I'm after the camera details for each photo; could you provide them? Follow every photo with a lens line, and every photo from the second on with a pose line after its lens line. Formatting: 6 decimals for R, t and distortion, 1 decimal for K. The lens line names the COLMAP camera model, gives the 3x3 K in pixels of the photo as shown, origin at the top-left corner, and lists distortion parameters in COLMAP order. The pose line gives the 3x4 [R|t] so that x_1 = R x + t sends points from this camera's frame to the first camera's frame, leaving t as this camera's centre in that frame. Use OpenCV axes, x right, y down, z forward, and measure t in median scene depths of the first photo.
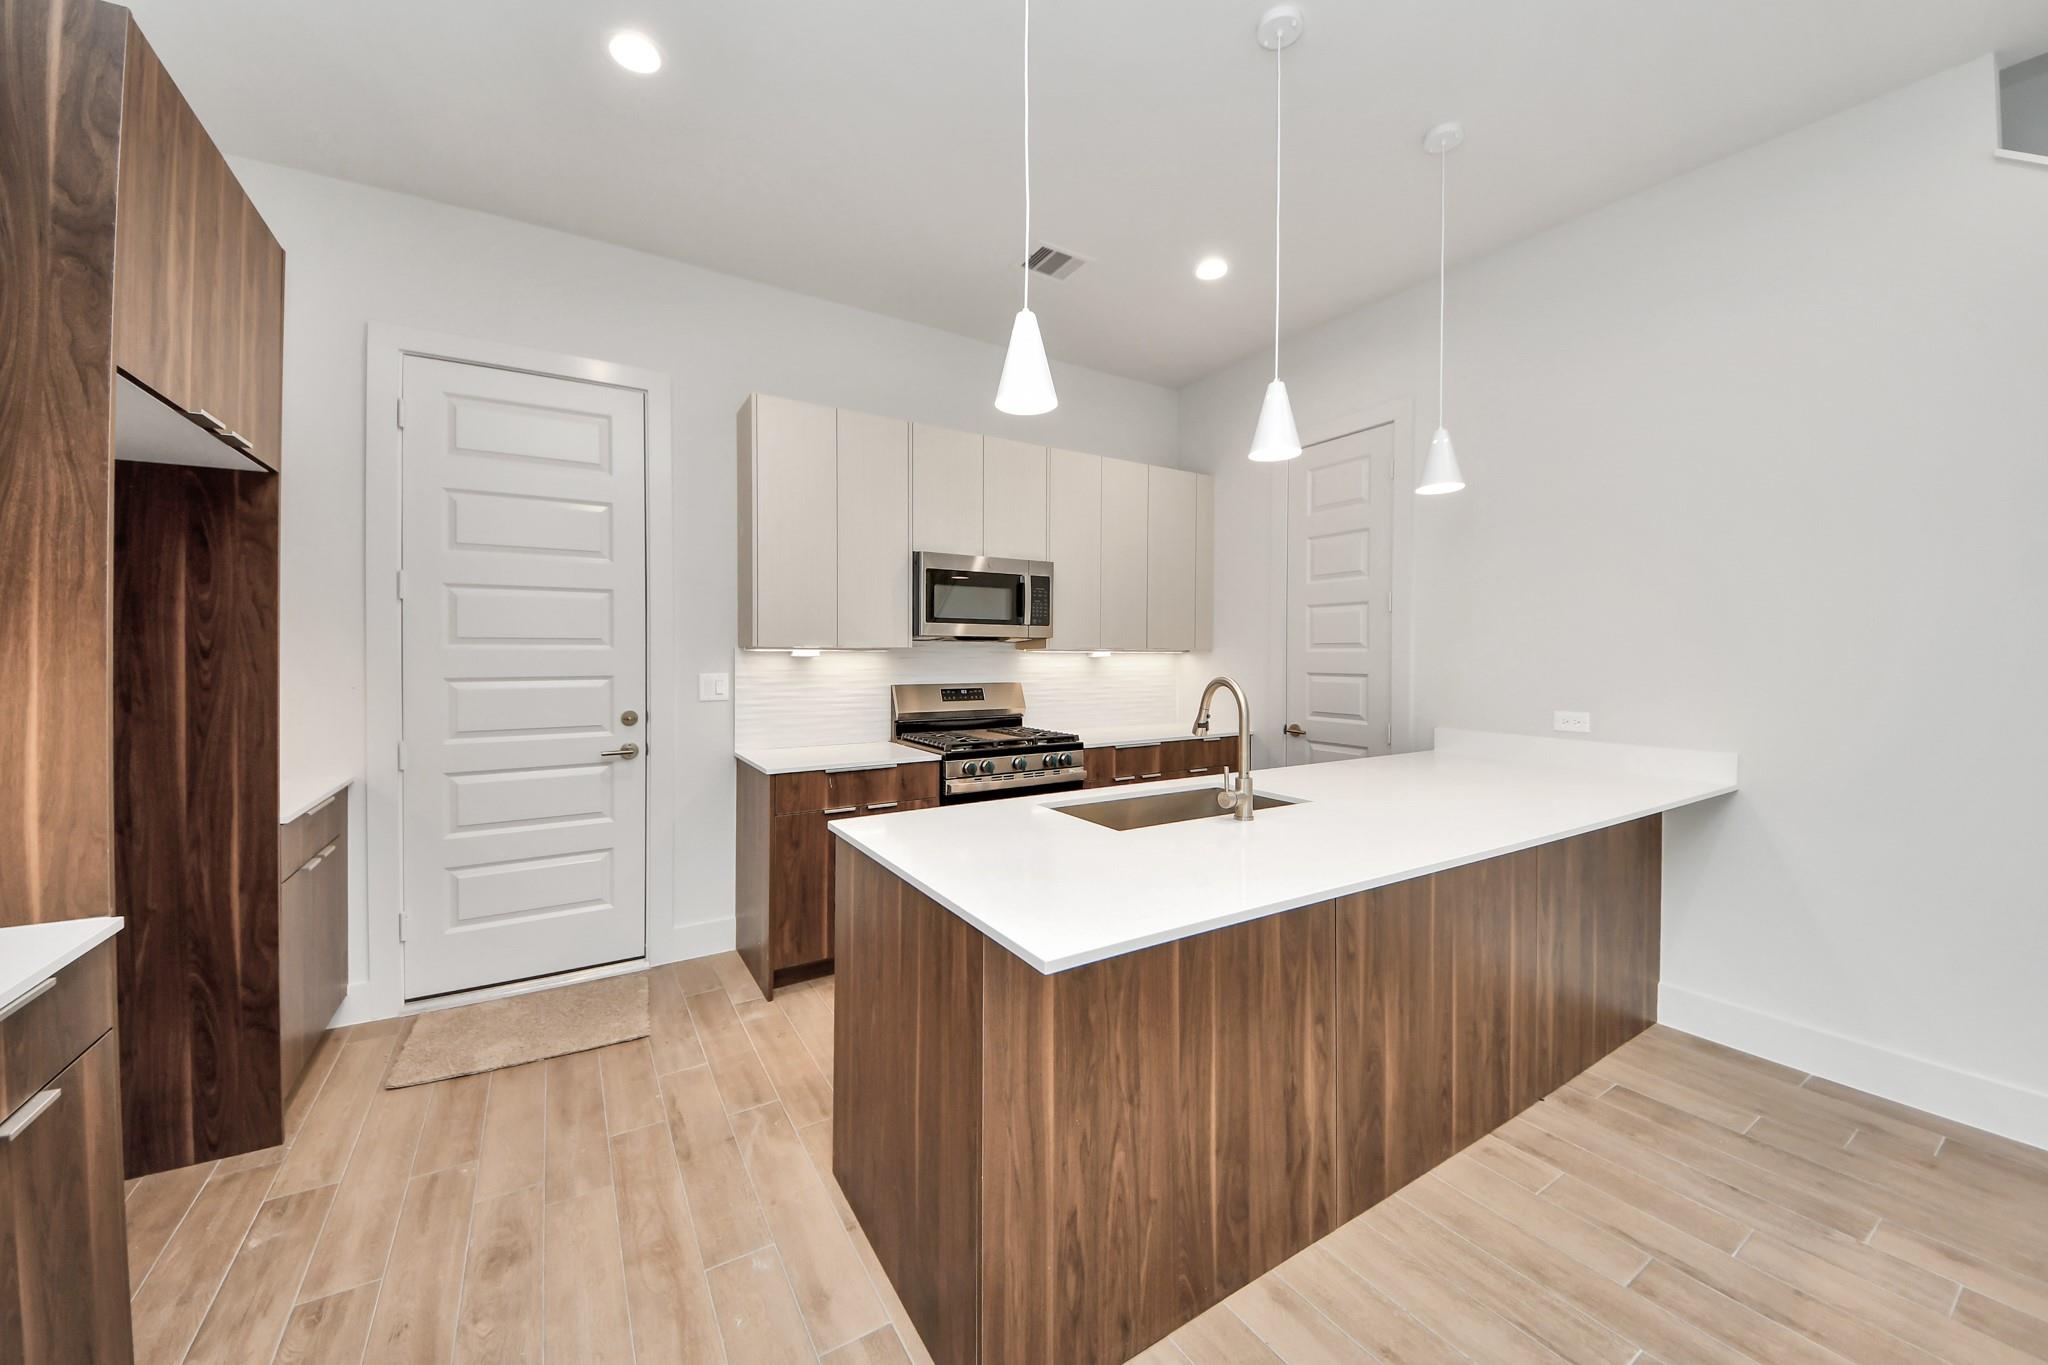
lens RADIAL K [[737.9, 0, 1014.9], [0, 737.9, 659.0], [0, 0, 1]] dist [0.030781, -0.018420]
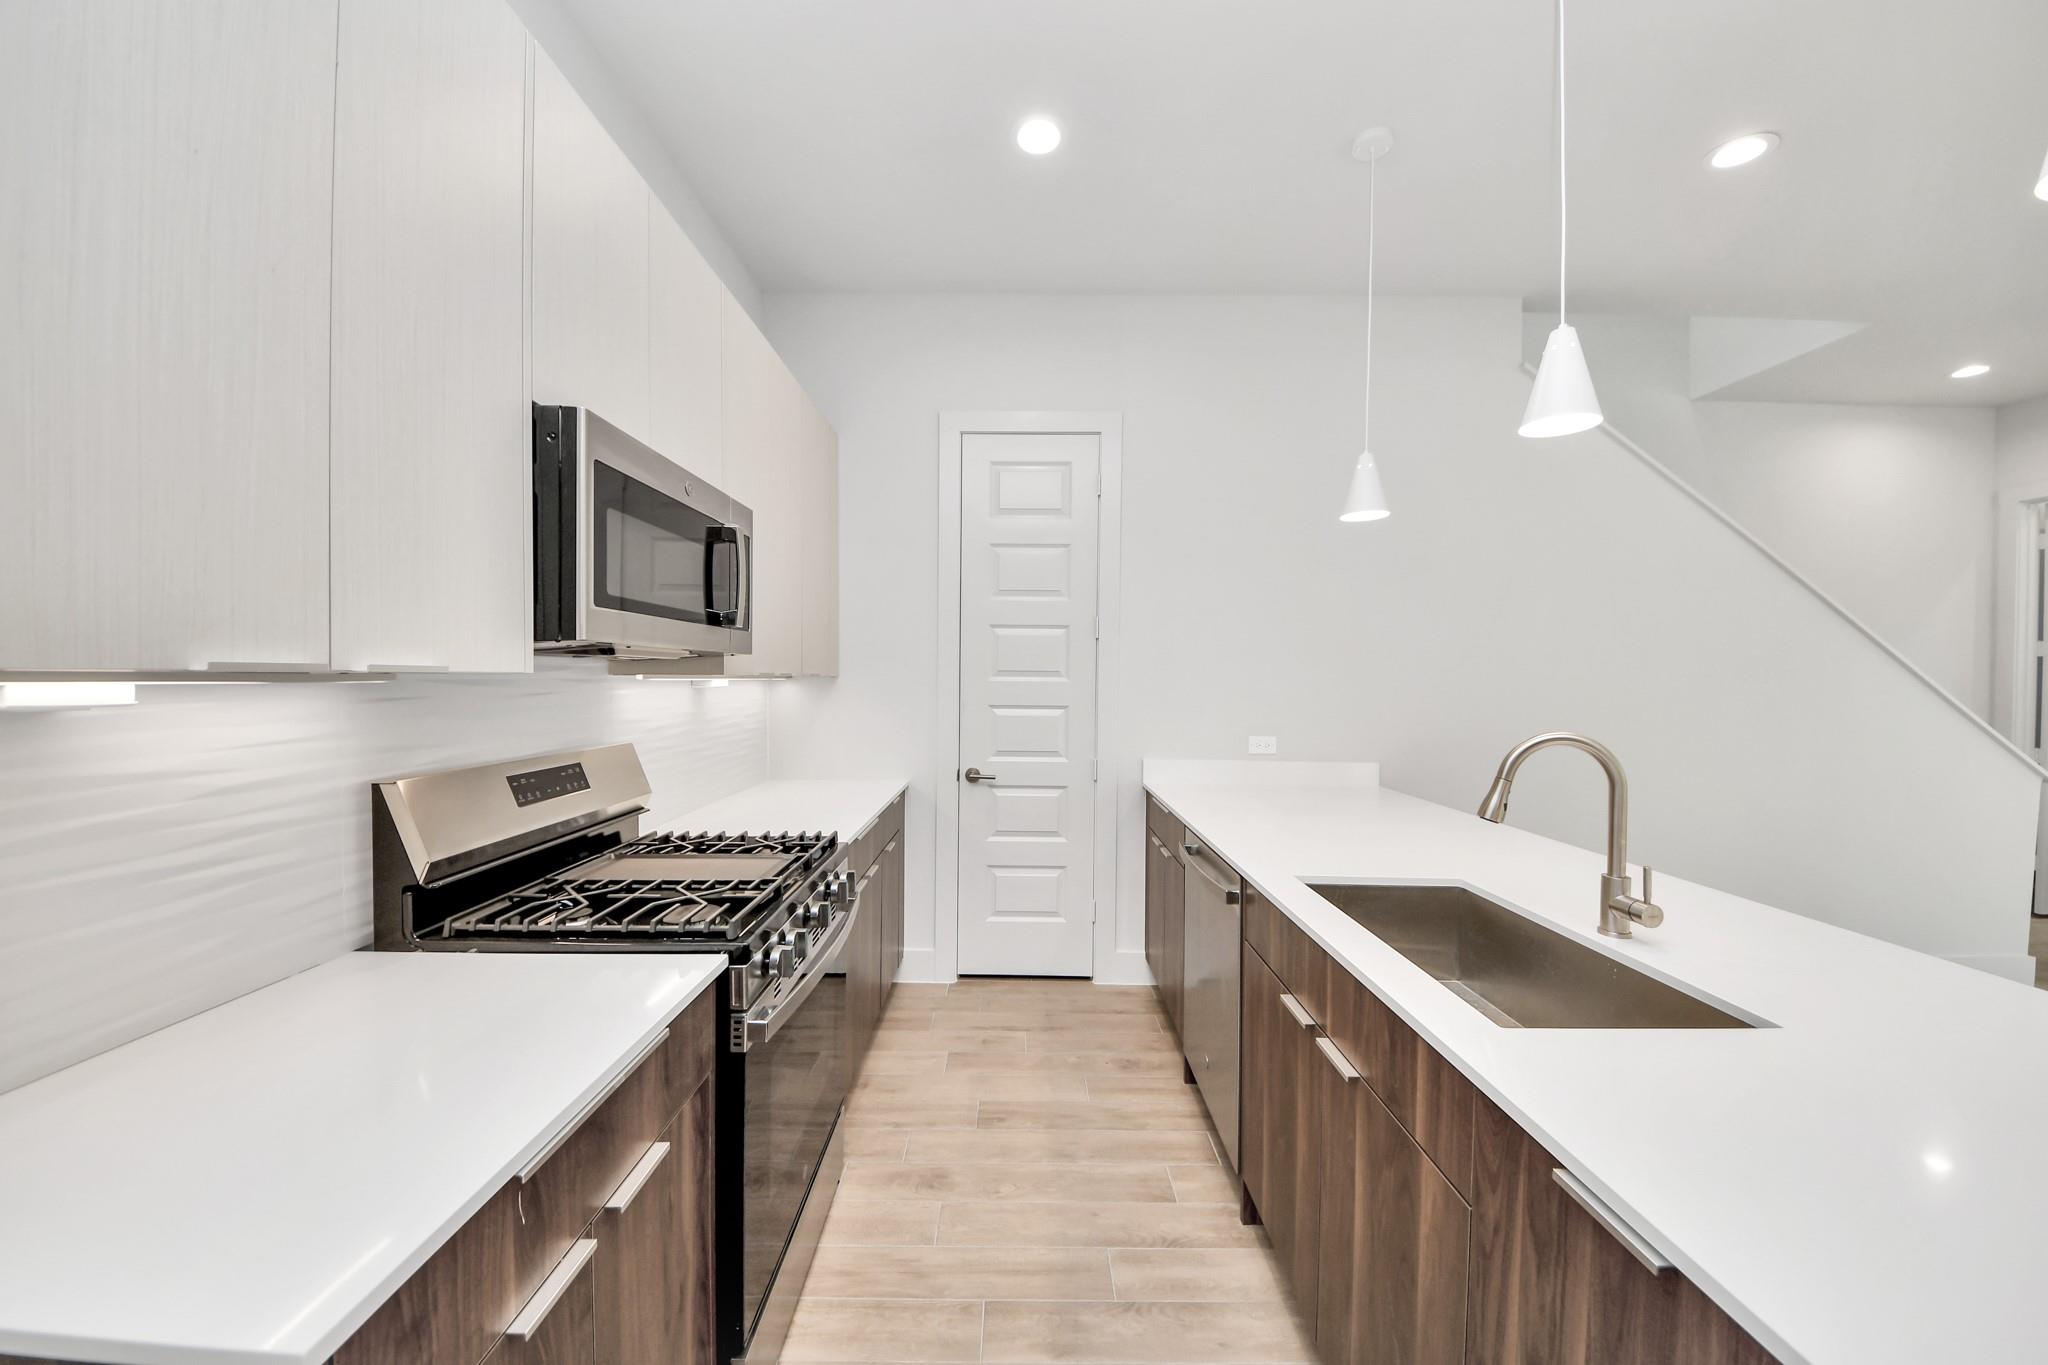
lens RADIAL K [[702.3, 0, 1005.5], [0, 702.3, 685.0], [0, 0, 1]] dist [0.037458, -0.025697]
pose [[0.530308, -0.006331, 0.847781, -0.435253], [-0.002266, 0.999958, 0.008885, -0.019376], [-0.847802, -0.006633, 0.530271, 0.888499]]
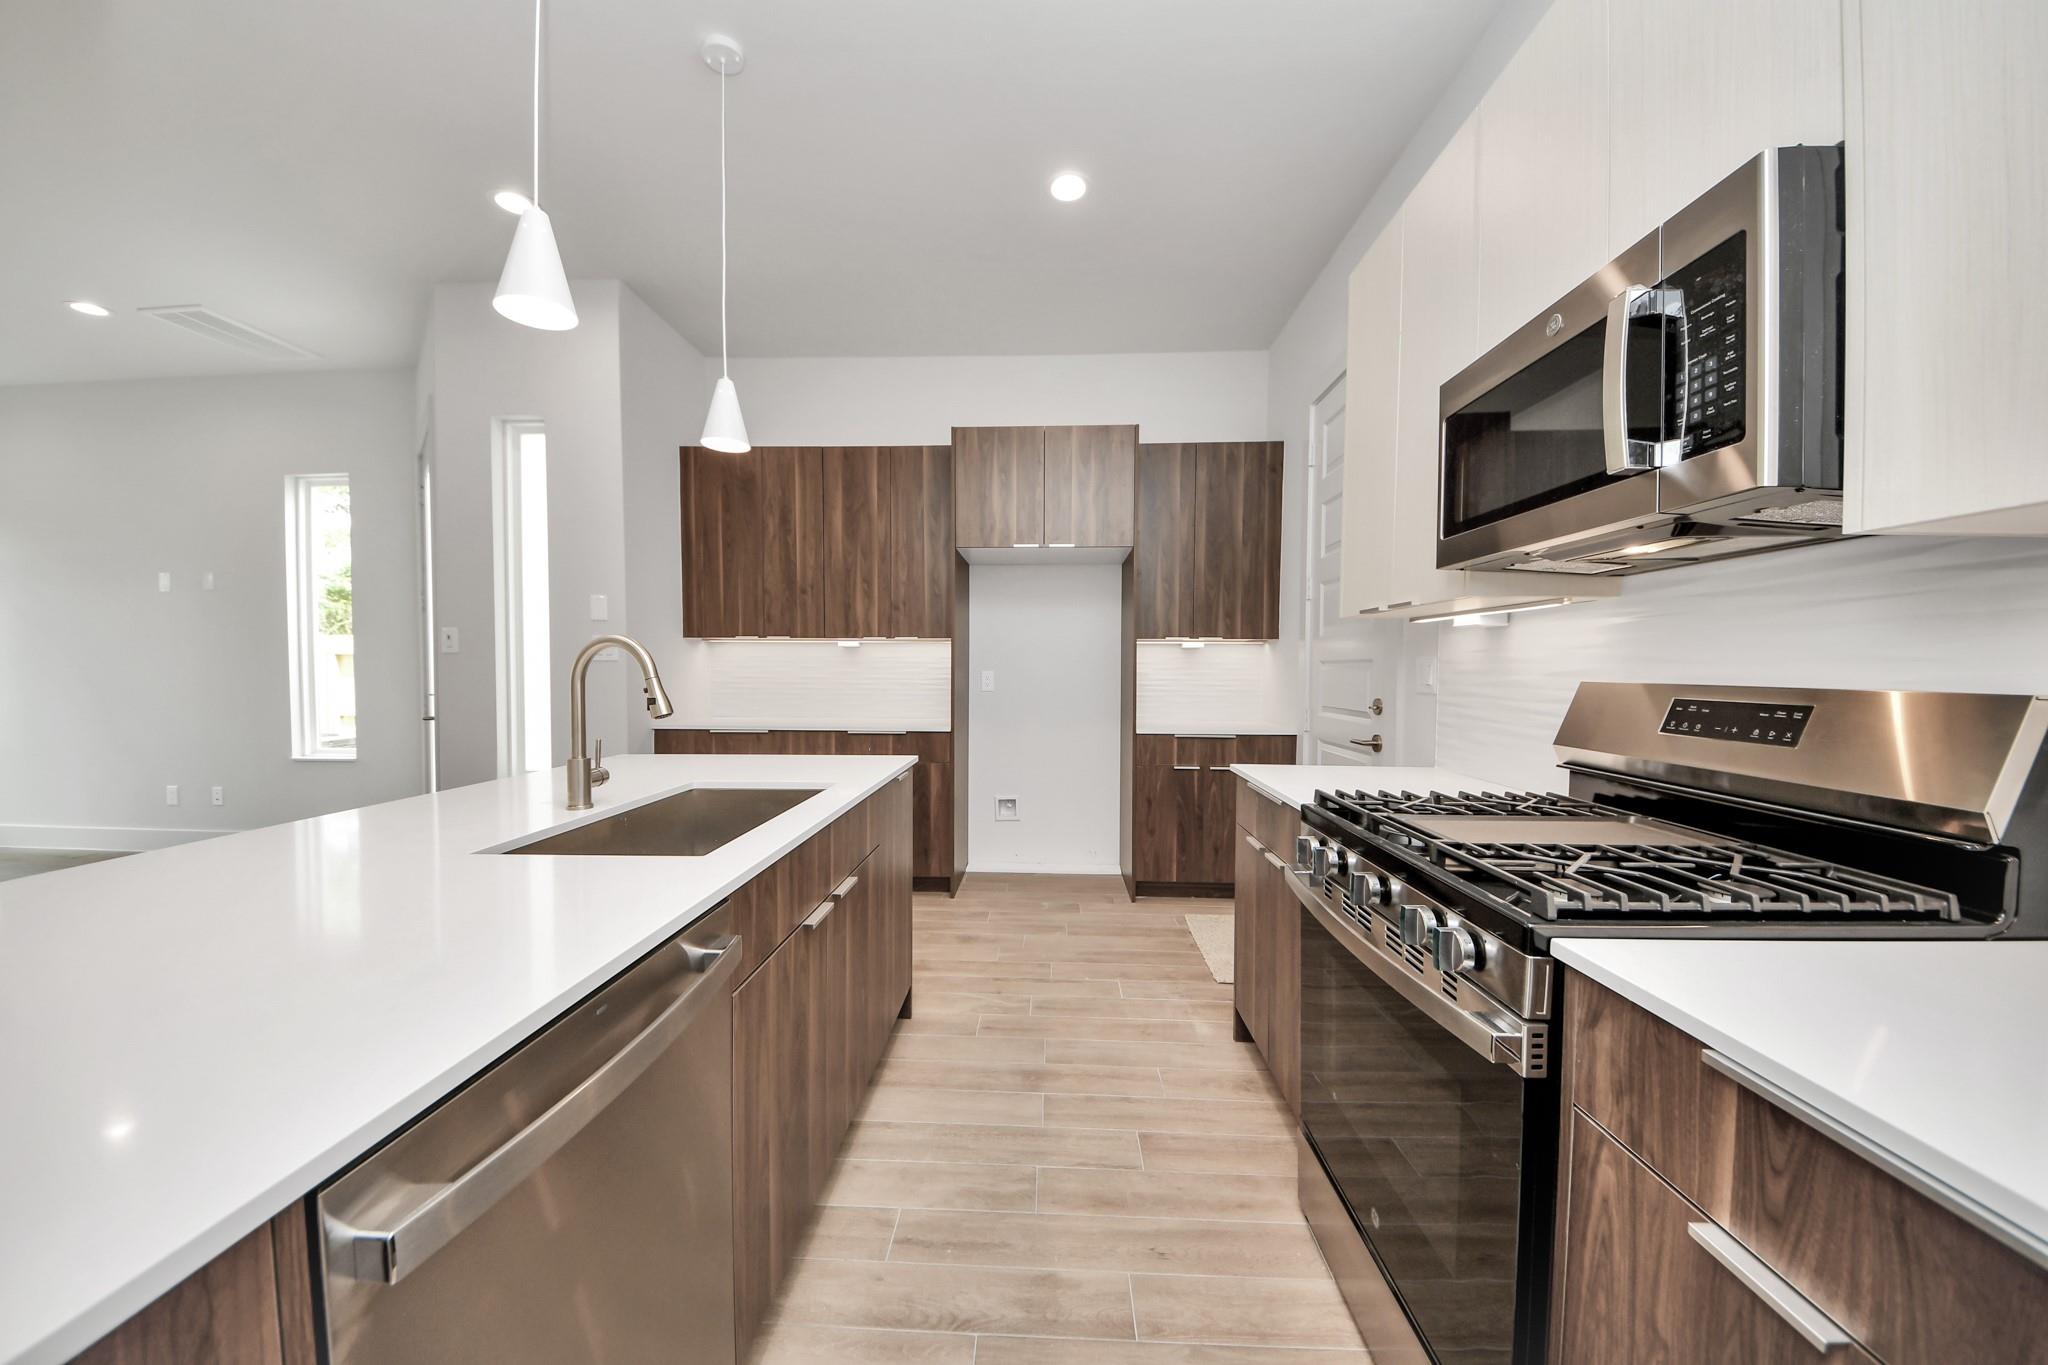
lens RADIAL K [[702.3, 0, 1005.5], [0, 702.3, 685.0], [0, 0, 1]] dist [0.037458, -0.025697]
pose [[-0.554088, 0.020441, -0.832207, 0.553939], [-0.010092, 0.999460, 0.031269, 0.040822], [0.832397, 0.025724, -0.553583, 1.426452]]
